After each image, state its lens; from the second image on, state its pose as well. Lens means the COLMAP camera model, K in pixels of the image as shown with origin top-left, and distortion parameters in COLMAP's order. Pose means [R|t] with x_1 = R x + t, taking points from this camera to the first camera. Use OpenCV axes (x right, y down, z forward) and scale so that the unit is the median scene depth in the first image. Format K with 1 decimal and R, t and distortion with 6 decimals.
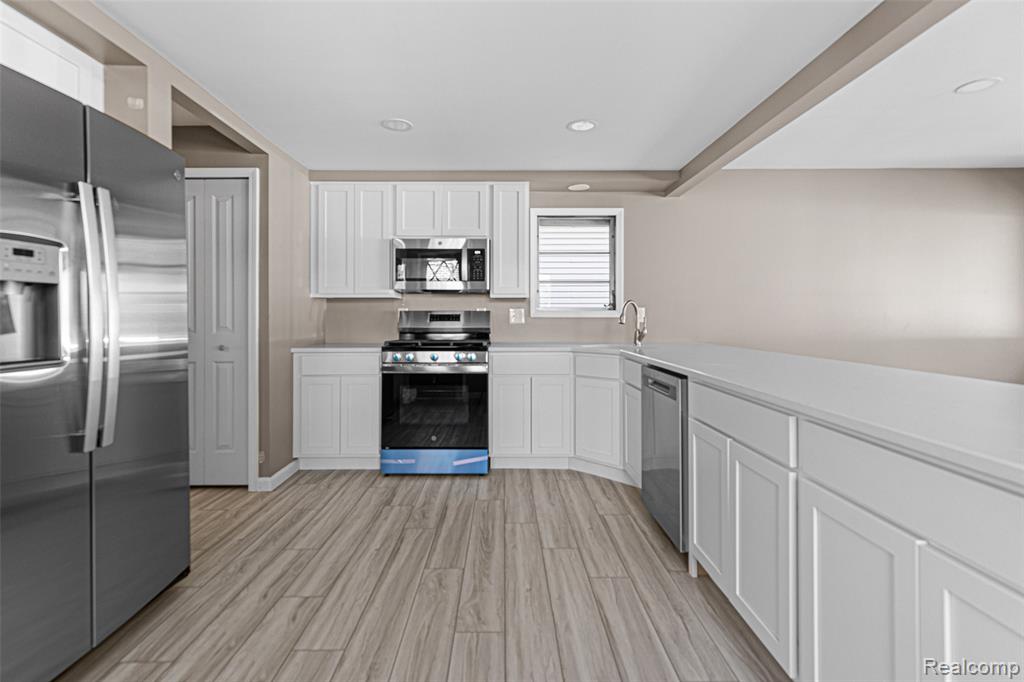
lens RADIAL K [[463.9, 0, 510.4], [0, 463.9, 309.5], [0, 0, 1]] dist [-0.002951, -0.000332]
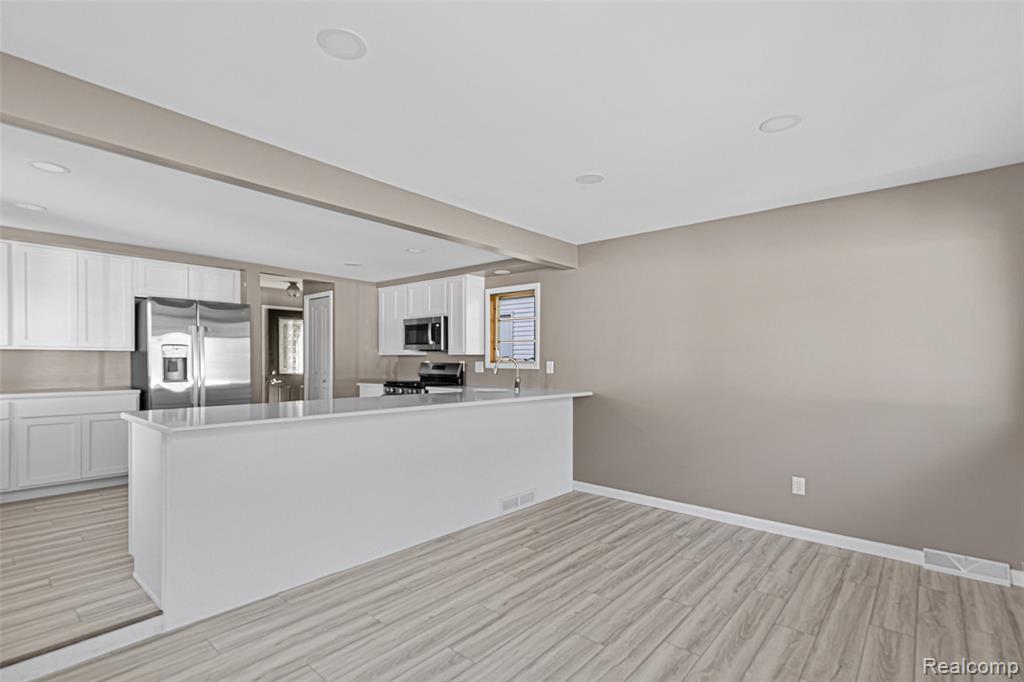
lens RADIAL K [[491.0, 0, 513.9], [0, 491.0, 358.8], [0, 0, 1]] dist [0.000066, -0.000066]
pose [[0.753694, 0.003180, -0.657218, 1.151361], [0.002470, 0.999968, 0.007672, -0.024142], [0.657221, -0.007406, 0.753662, -0.053744]]
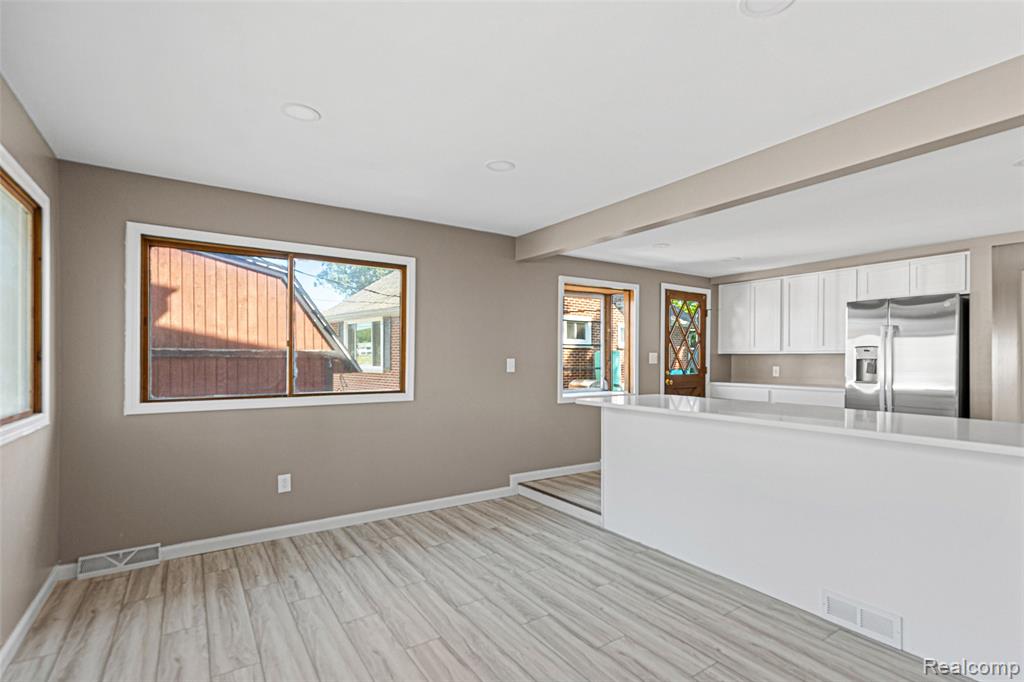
lens RADIAL K [[472.4, 0, 513.6], [0, 472.4, 361.3], [0, 0, 1]] dist [-0.000664, -0.000069]
pose [[-0.829013, -0.000661, -0.559229, 1.027957], [-0.000151, 1.000000, -0.000958, 0.001866], [0.559229, -0.000709, -0.829013, 2.144992]]
